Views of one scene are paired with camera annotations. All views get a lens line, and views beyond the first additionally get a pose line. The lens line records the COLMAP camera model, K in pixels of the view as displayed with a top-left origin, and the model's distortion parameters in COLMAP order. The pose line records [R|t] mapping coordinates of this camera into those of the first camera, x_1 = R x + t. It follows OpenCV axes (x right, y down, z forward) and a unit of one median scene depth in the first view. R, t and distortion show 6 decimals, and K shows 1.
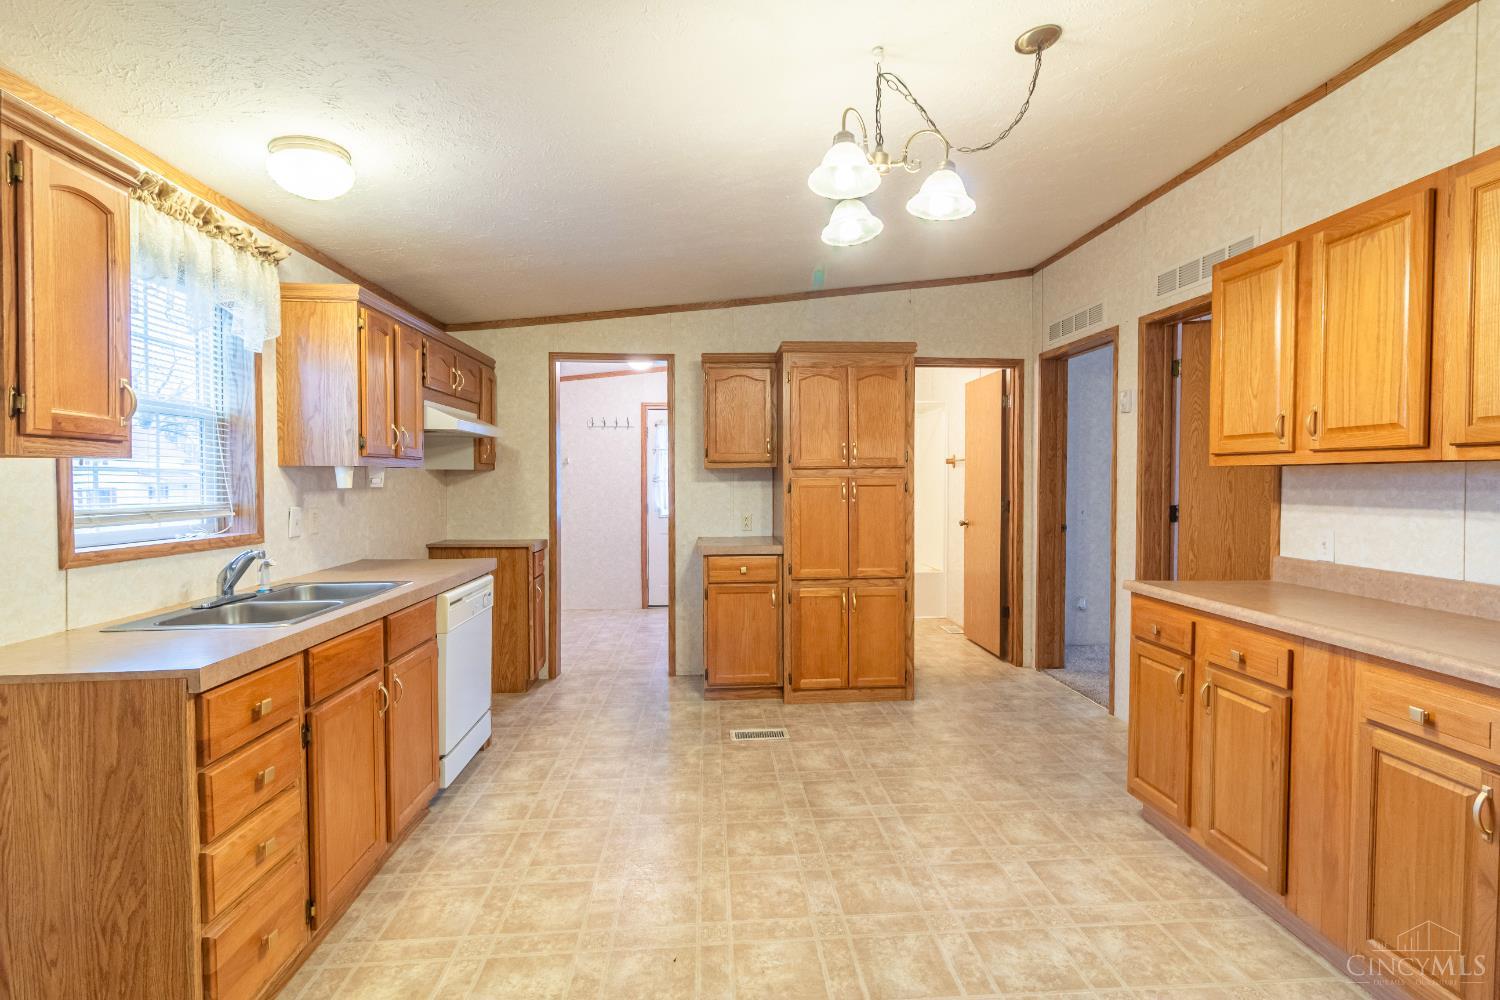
lens RADIAL K [[708.1, 0, 756.2], [0, 708.1, 493.8], [0, 0, 1]] dist [0.002866, -0.000043]
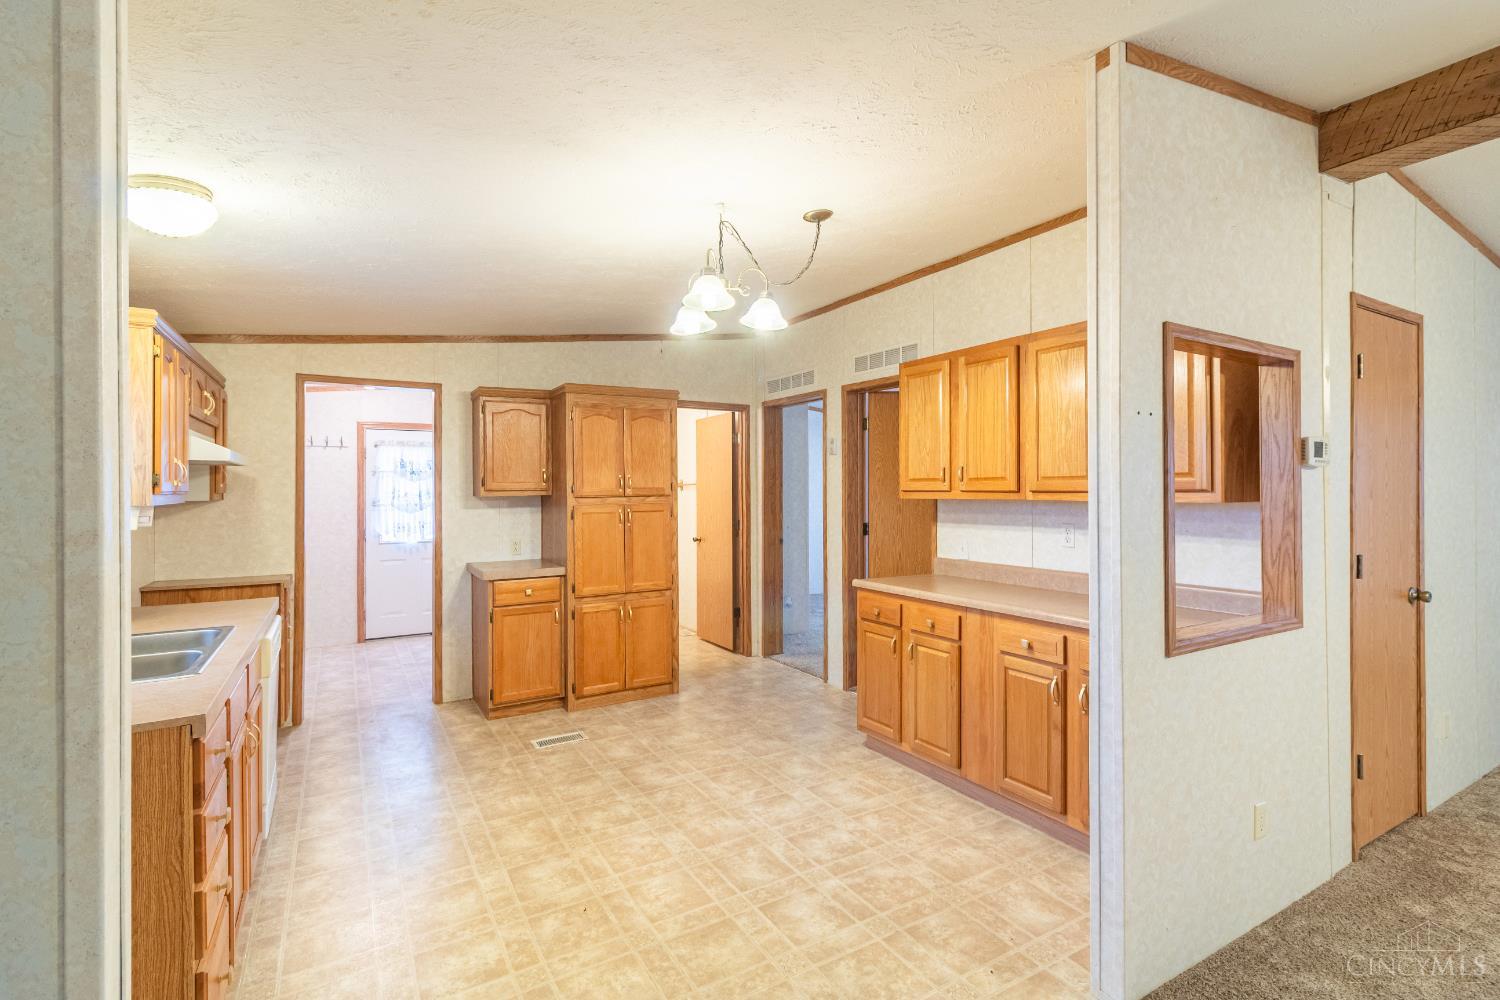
lens RADIAL K [[708.1, 0, 765.0], [0, 708.1, 485.3], [0, 0, 1]] dist [0.002866, -0.000043]
pose [[0.890598, -0.000337, 0.454791, -0.188021], [0.013955, 0.999549, -0.026585, -0.020705], [-0.454577, 0.030023, 0.890201, -0.124477]]
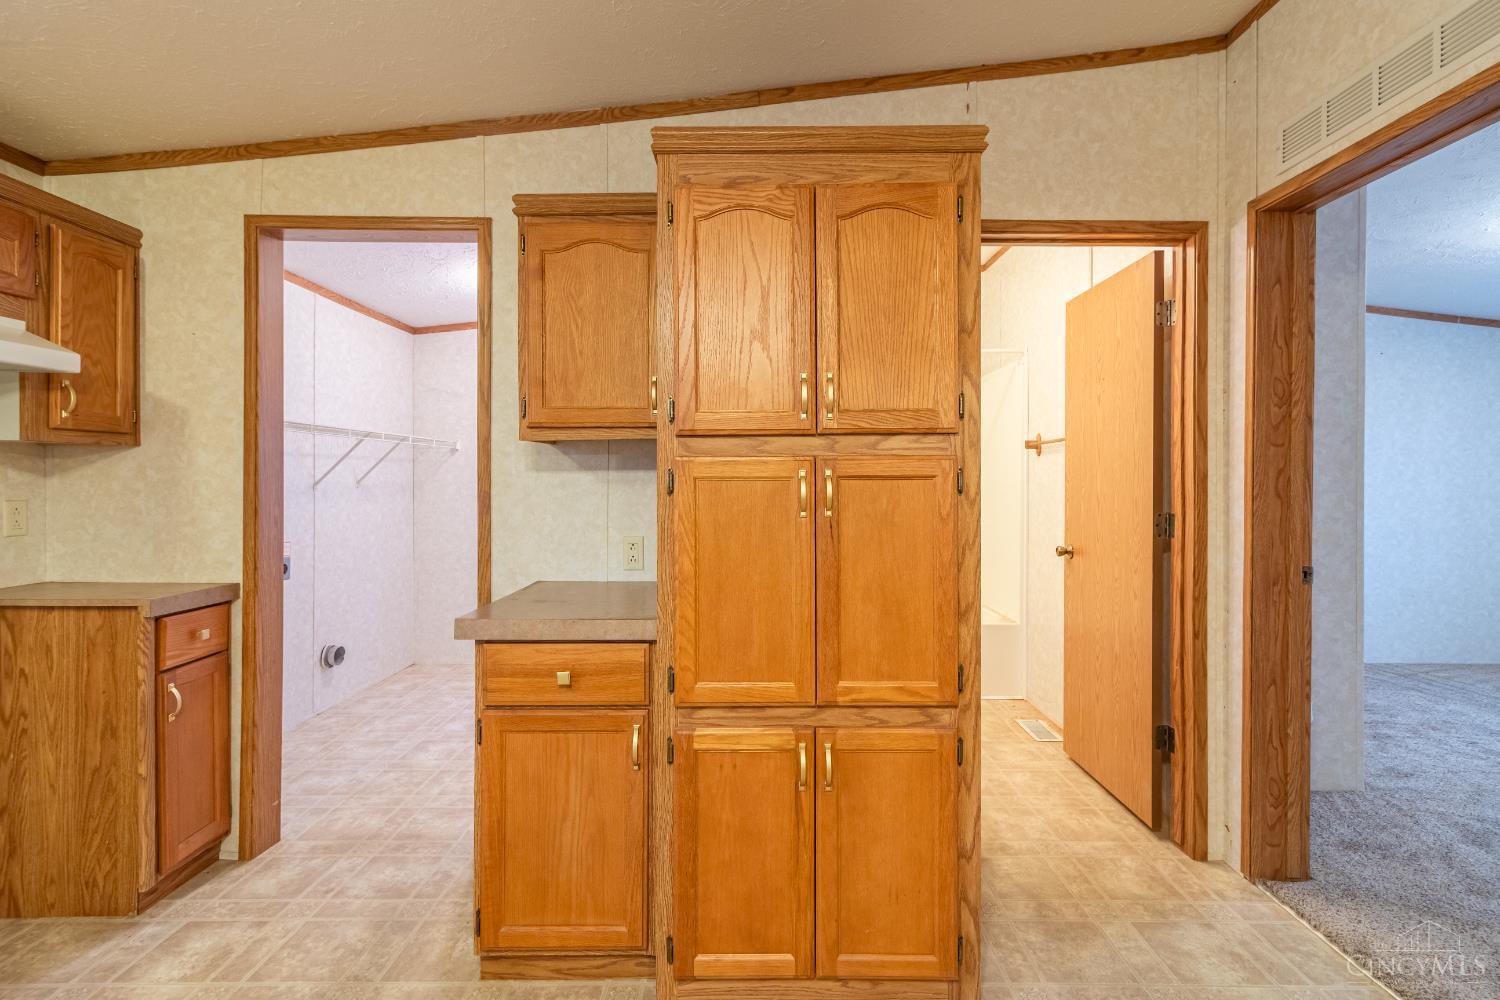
lens RADIAL K [[690.2, 0, 756.0], [0, 690.2, 480.6], [0, 0, 1]] dist [0.005848, 0.000326]
pose [[0.997136, 0.005190, -0.075447, 0.126024], [-0.006694, 0.999784, -0.019688, -0.001693], [0.075328, 0.020136, 0.996955, 0.601832]]
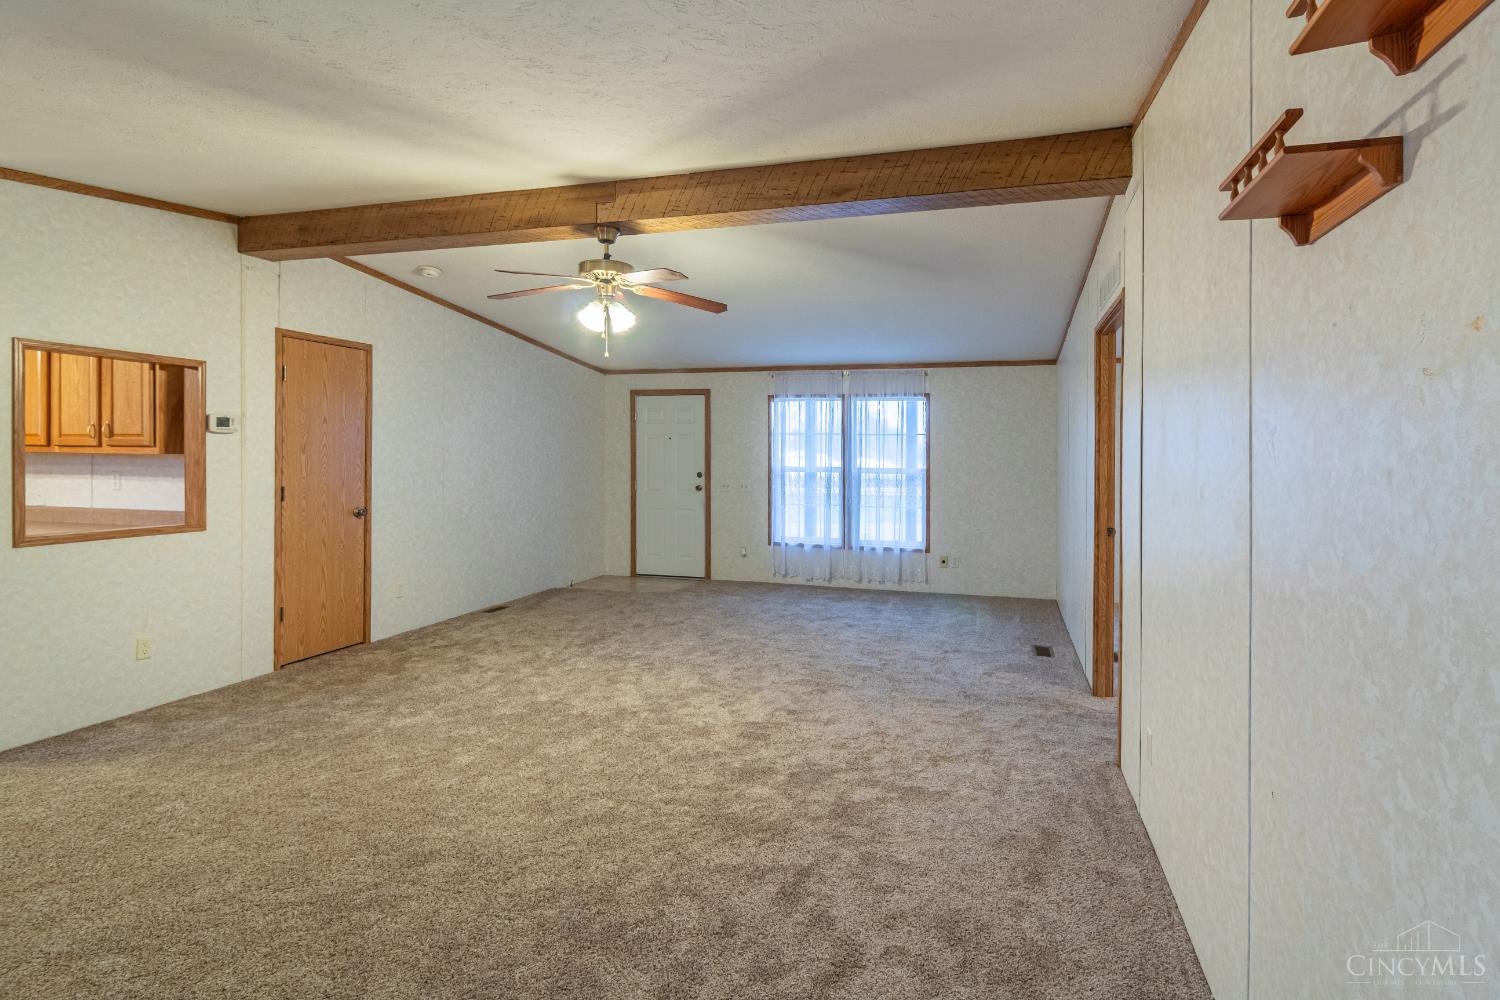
lens RADIAL K [[725.6, 0, 796.9], [0, 725.6, 458.5], [0, 0, 1]] dist [0.006871, -0.000140]
pose [[0.335229, -0.000717, 0.942136, -0.188641], [0.010937, 0.999935, -0.003131, 0.002184], [-0.942073, 0.011354, 0.335215, -0.895394]]
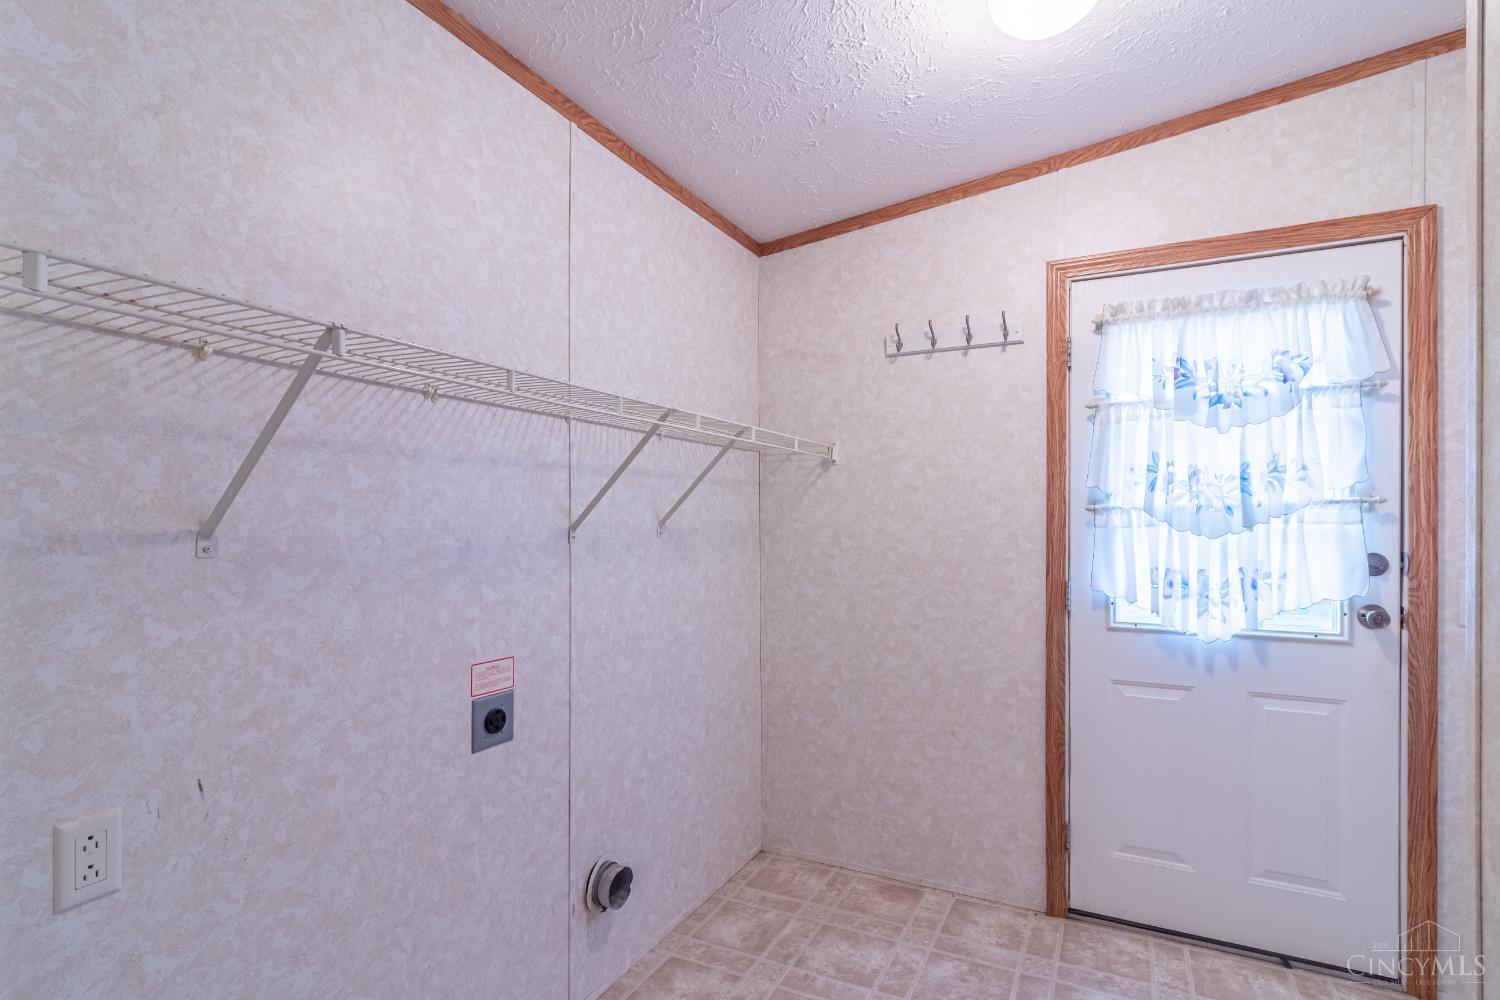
lens RADIAL K [[753.2, 0, 751.5], [0, 753.2, 497.9], [0, 0, 1]] dist [0.007461, 0.000044]
pose [[0.864653, 0.005687, -0.502338, -0.184778], [-0.025071, 0.999178, -0.031842, -0.016086], [0.501744, 0.040127, 0.864085, 1.100818]]
